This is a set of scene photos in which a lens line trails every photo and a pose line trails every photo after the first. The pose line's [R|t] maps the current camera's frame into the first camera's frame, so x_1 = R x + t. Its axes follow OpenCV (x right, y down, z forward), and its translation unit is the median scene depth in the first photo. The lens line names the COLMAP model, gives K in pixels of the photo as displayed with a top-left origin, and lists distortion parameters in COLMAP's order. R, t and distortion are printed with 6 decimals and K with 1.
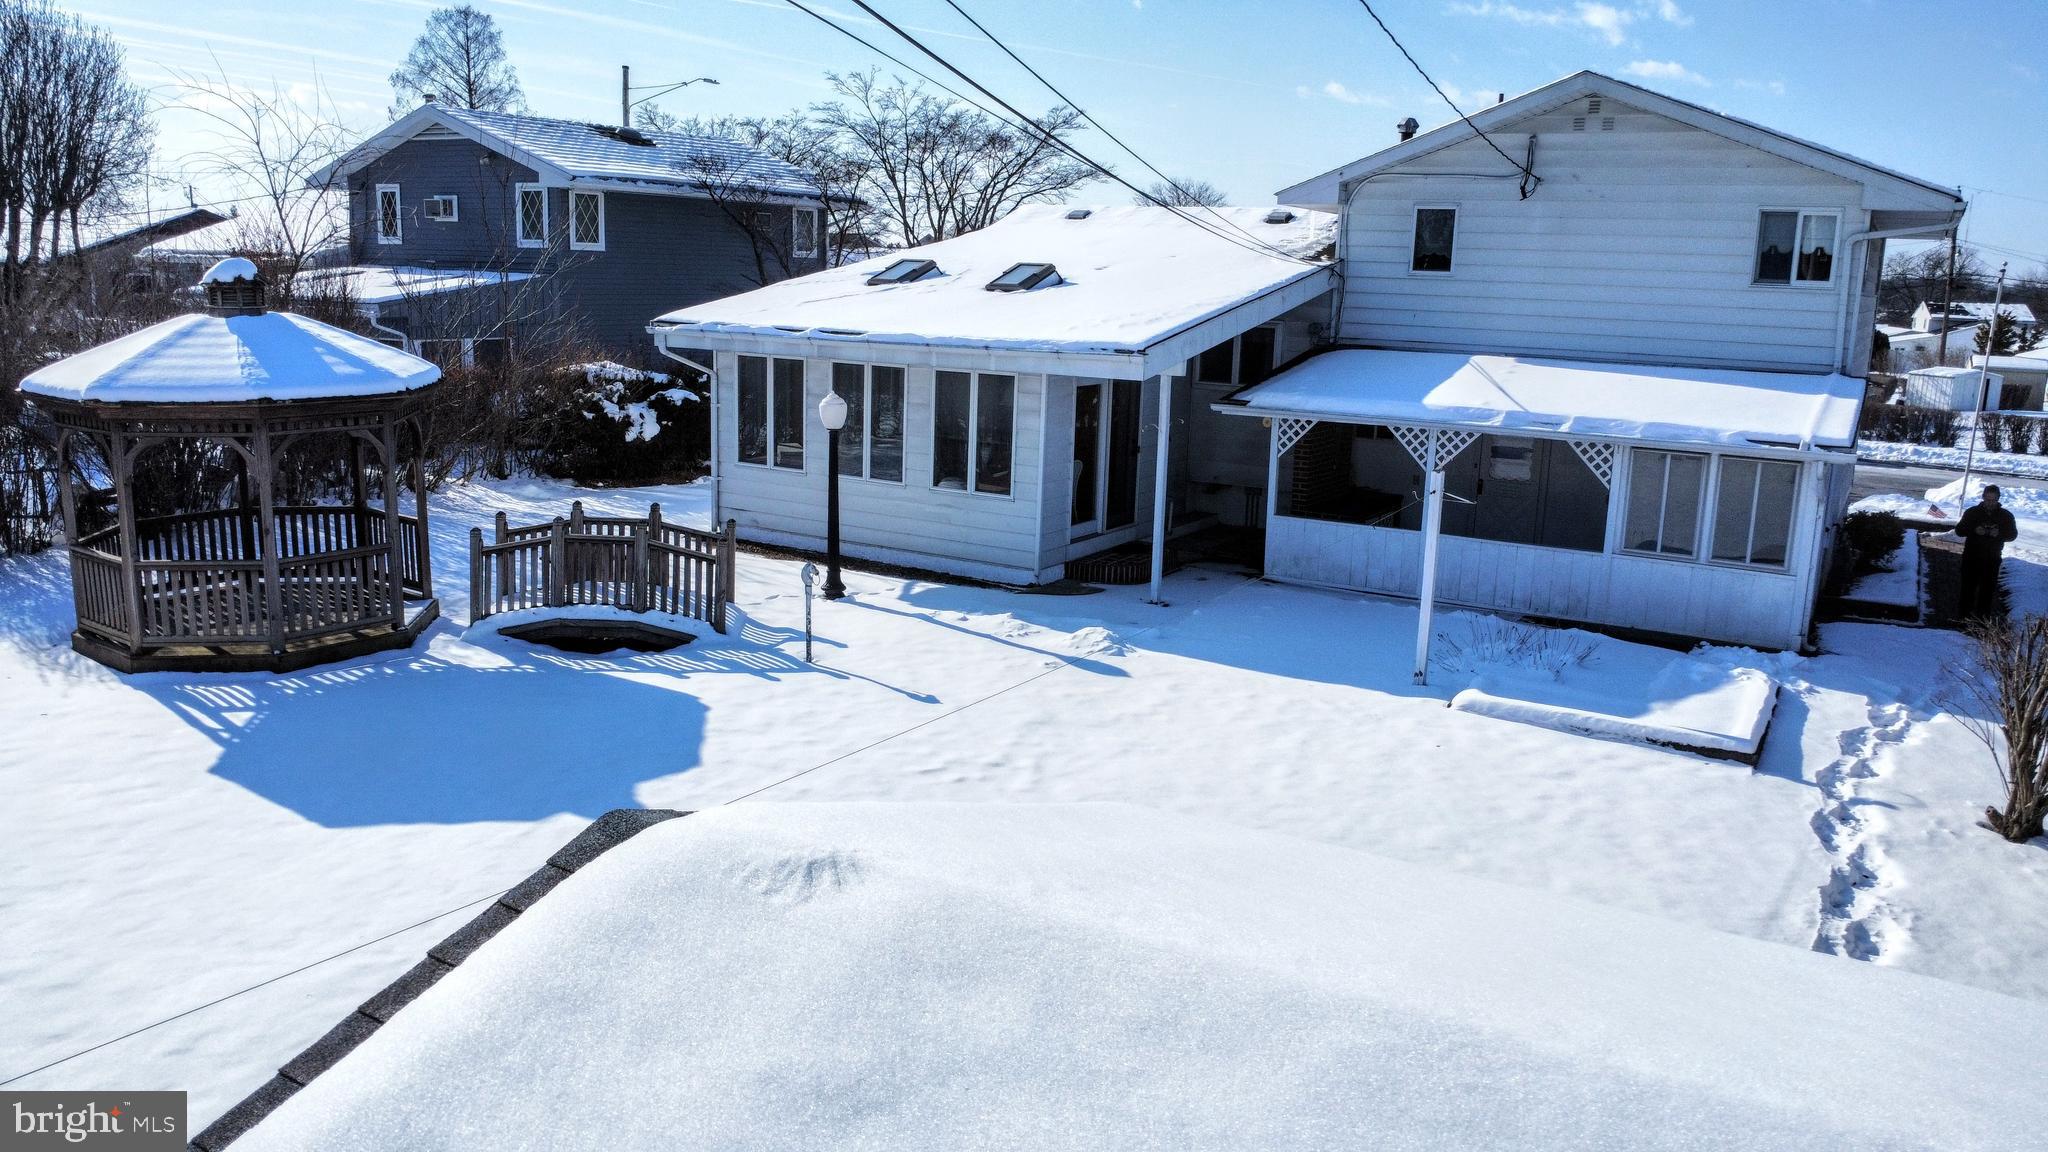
lens RADIAL K [[1484.6, 0, 1026.3], [0, 1484.6, 572.0], [0, 0, 1]] dist [-0.023734, -0.005887]
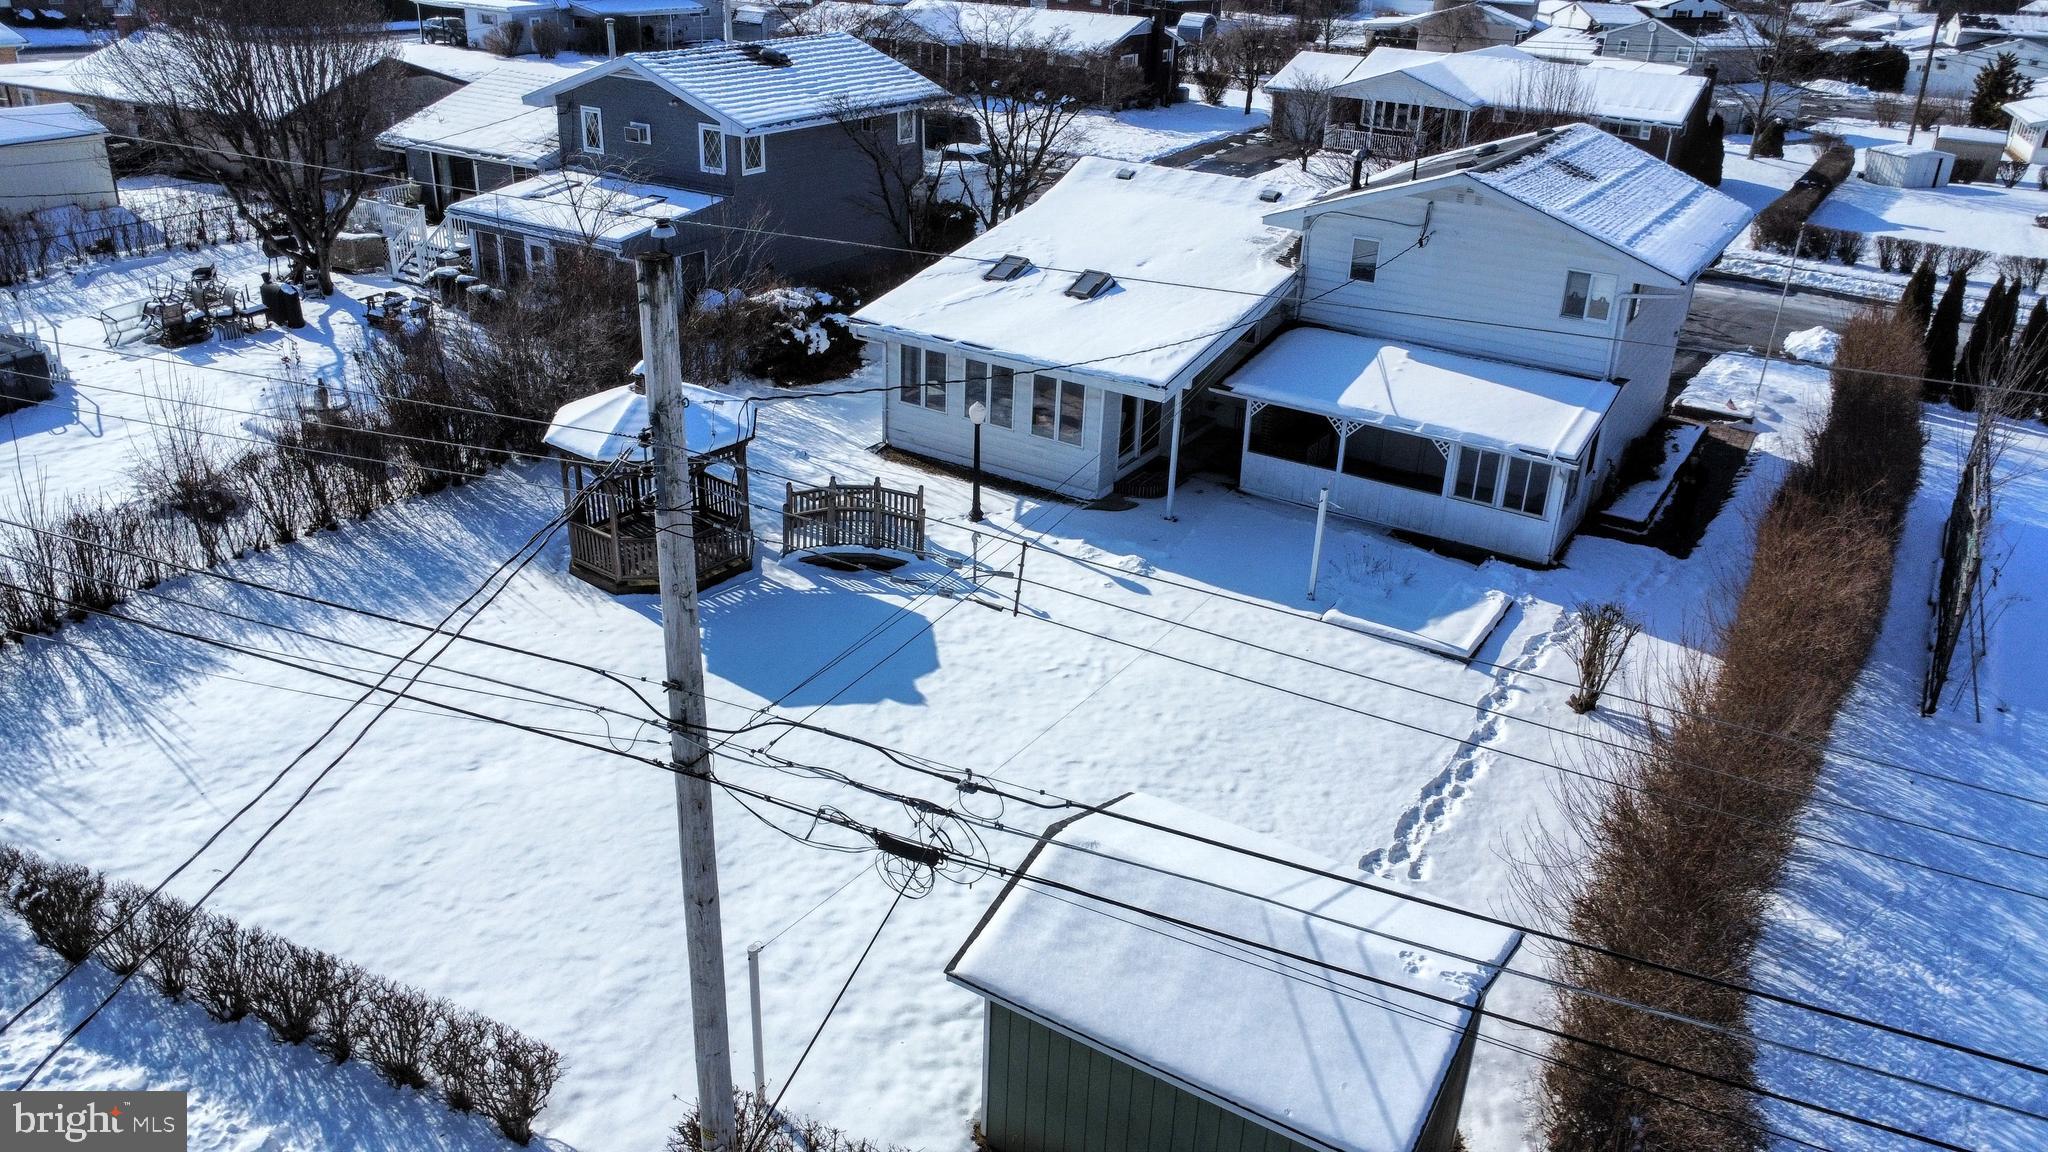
lens RADIAL K [[1484.6, 0, 1026.3], [0, 1484.6, 572.0], [0, 0, 1]] dist [-0.023734, -0.005887]
pose [[0.999761, 0.012356, -0.018048, -0.039488], [-0.007840, 0.972753, 0.231711, -0.292969], [0.020420, -0.231514, 0.972617, -0.599006]]
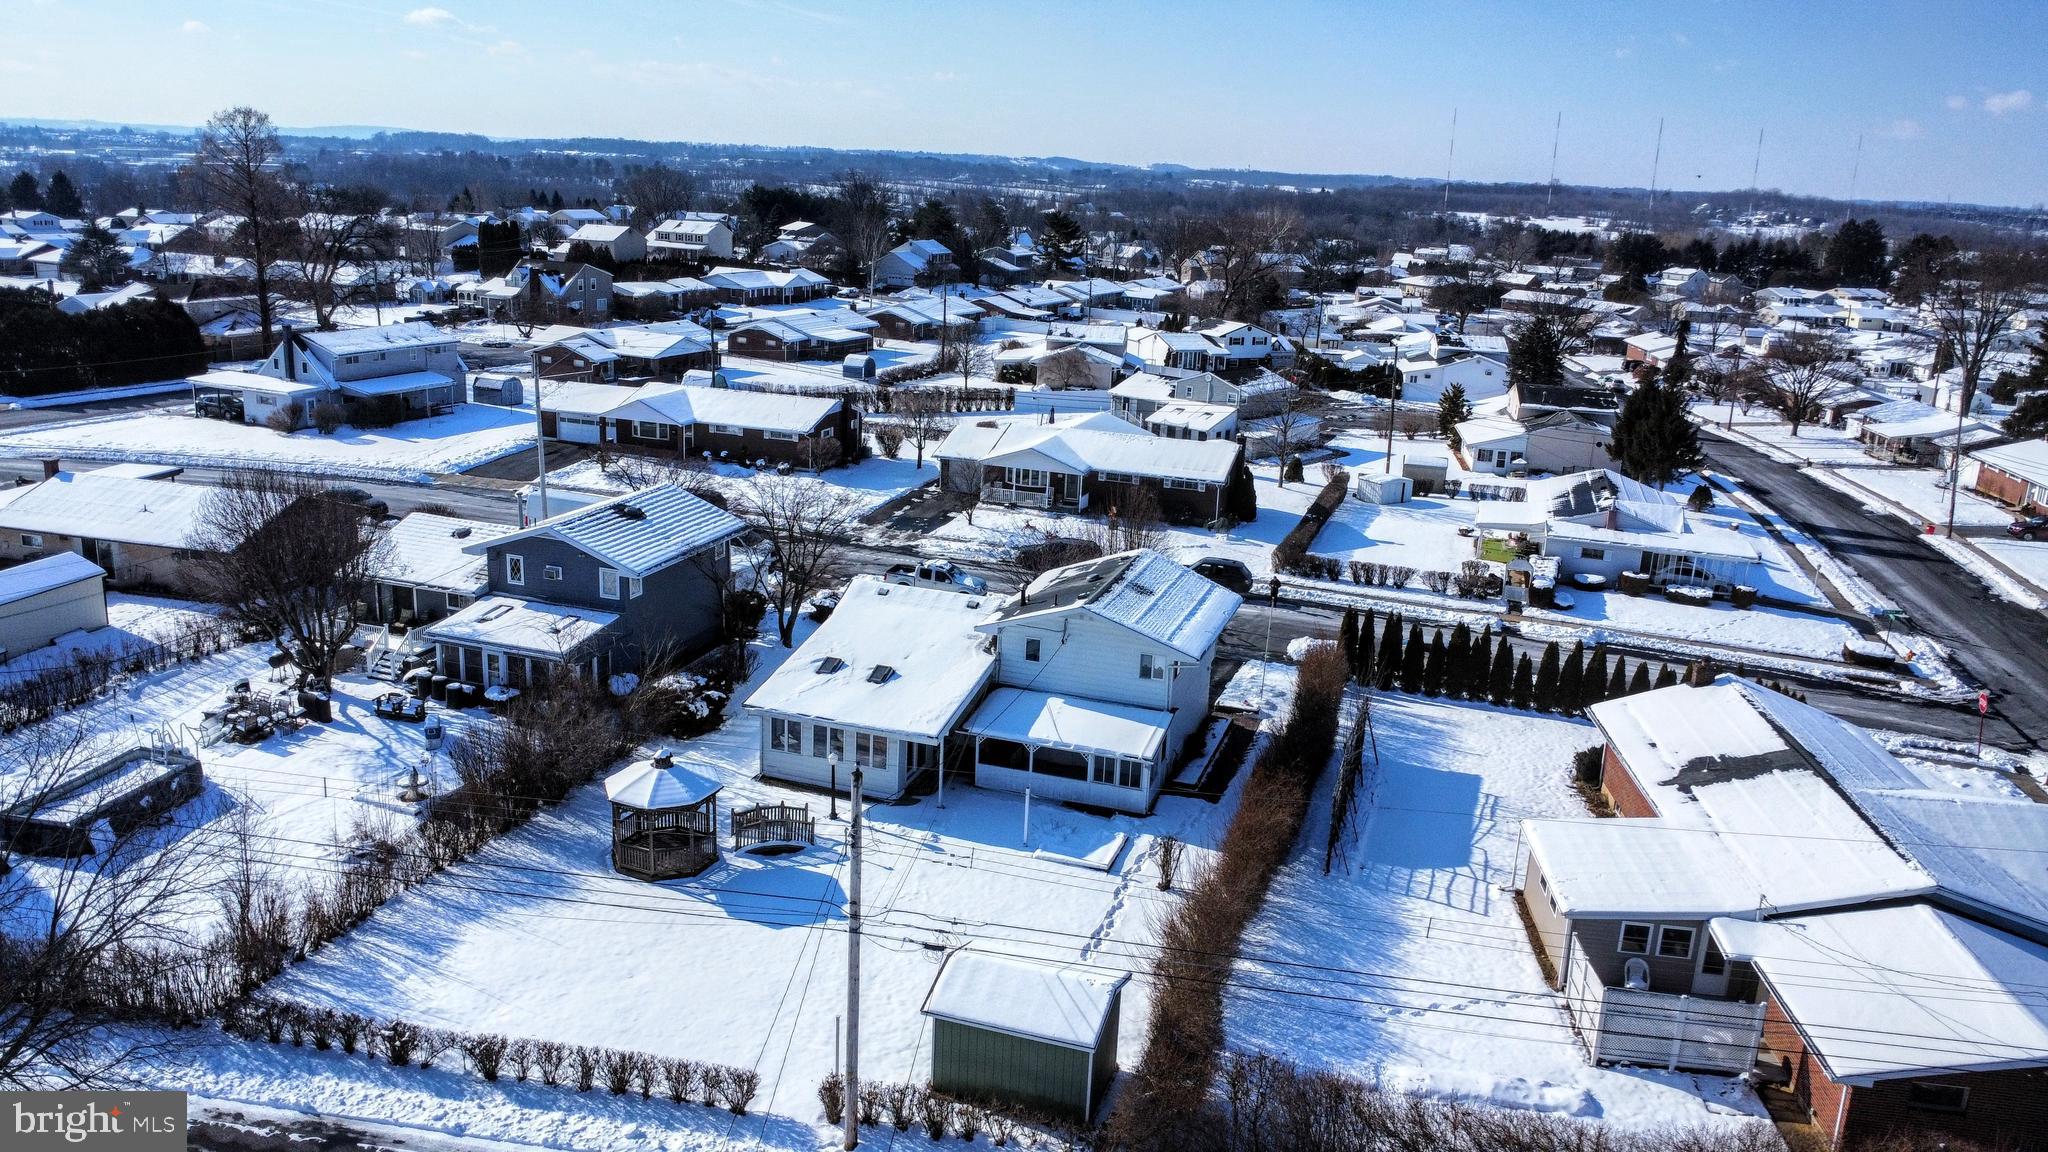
lens RADIAL K [[1484.6, 0, 1026.3], [0, 1484.6, 572.0], [0, 0, 1]] dist [-0.023734, -0.005887]
pose [[0.975661, -0.046710, 0.214253, -0.339915], [0.030907, 0.996589, 0.076525, -0.637340], [-0.217097, -0.068041, 0.973776, -1.787526]]
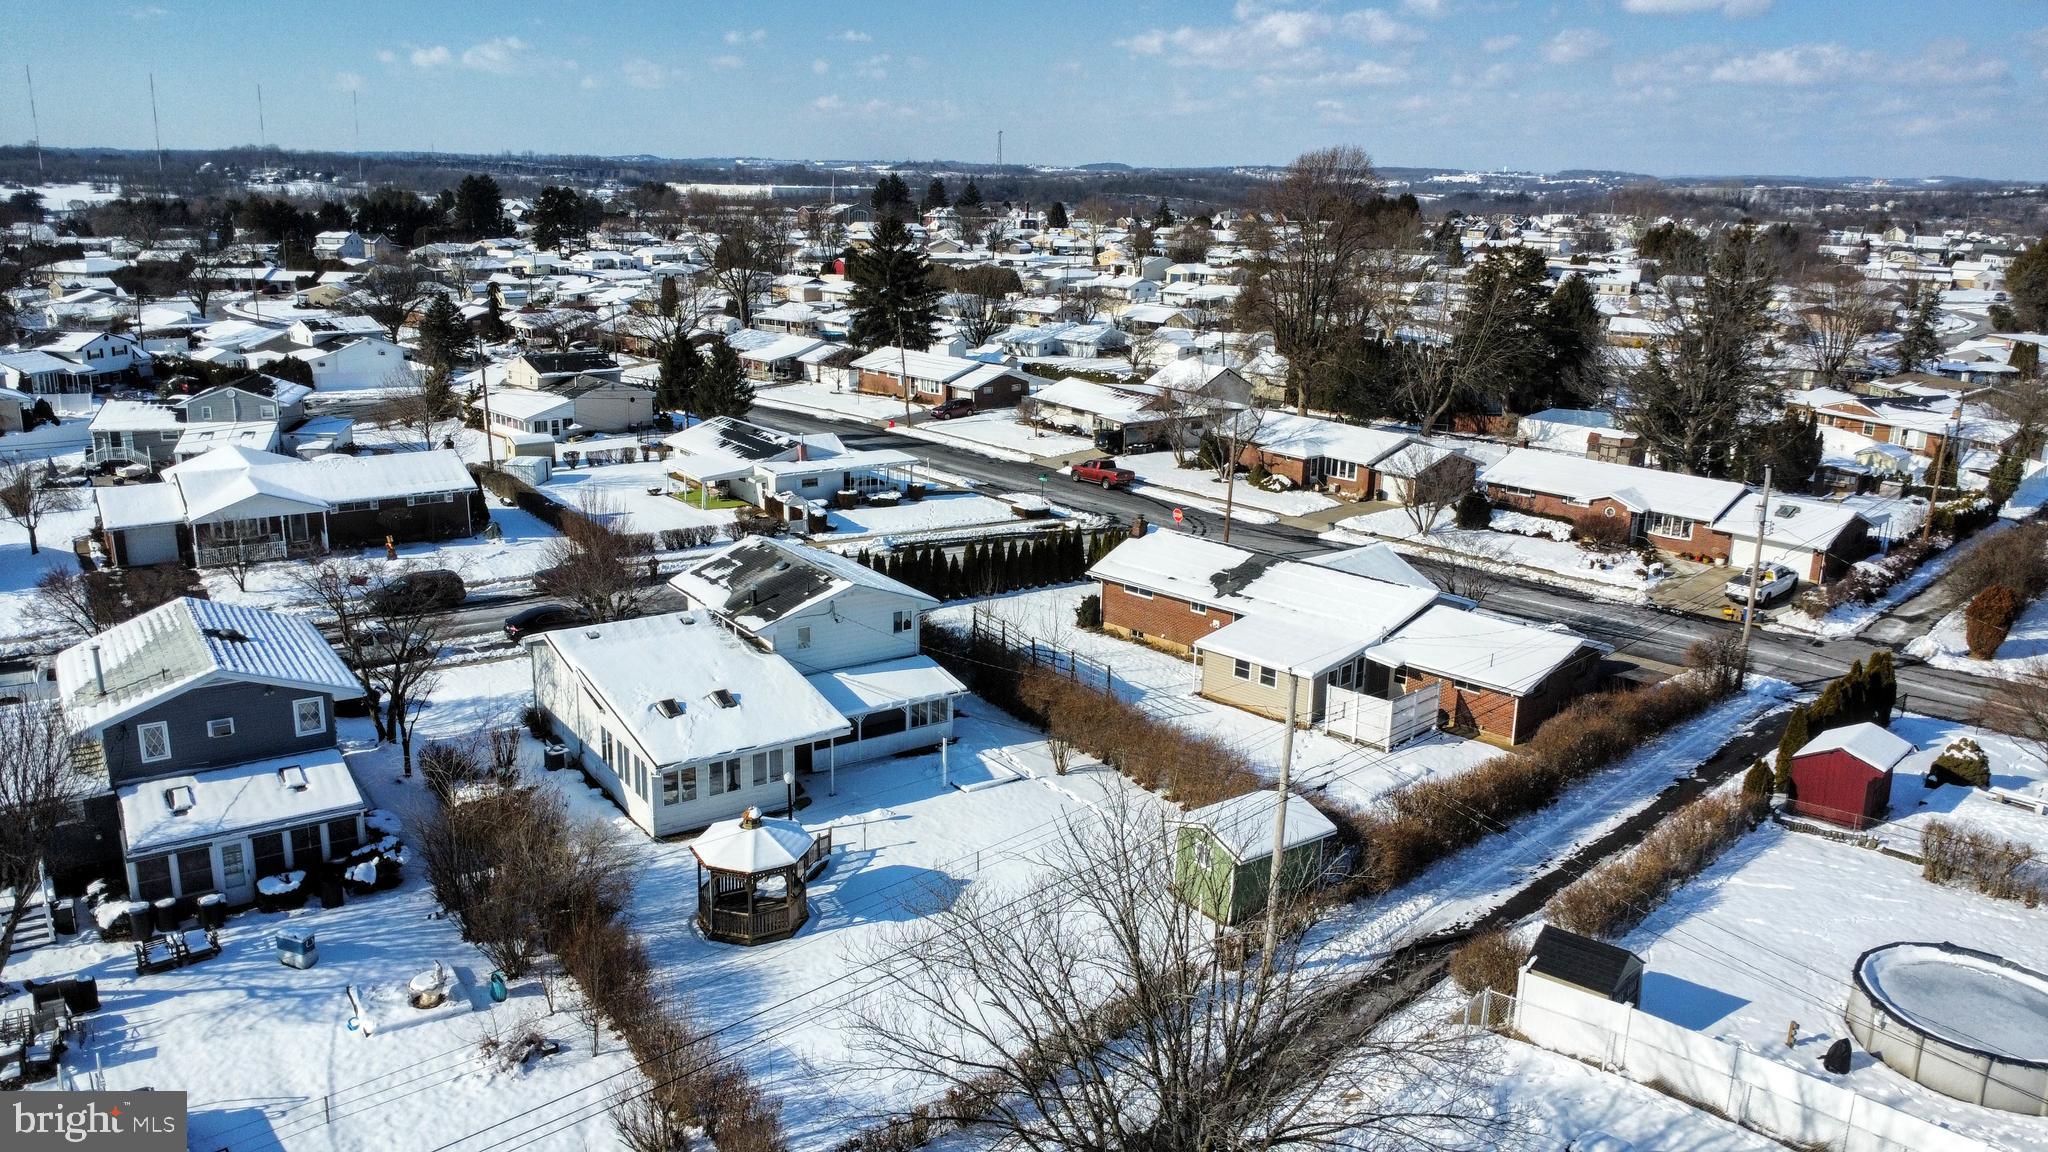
lens RADIAL K [[1484.6, 0, 1026.3], [0, 1484.6, 572.0], [0, 0, 1]] dist [-0.023734, -0.005887]
pose [[0.406115, -0.257174, 0.876888, -2.270785], [0.171917, 0.963950, 0.203087, -0.956602], [-0.897505, 0.068275, 0.435687, -0.722502]]
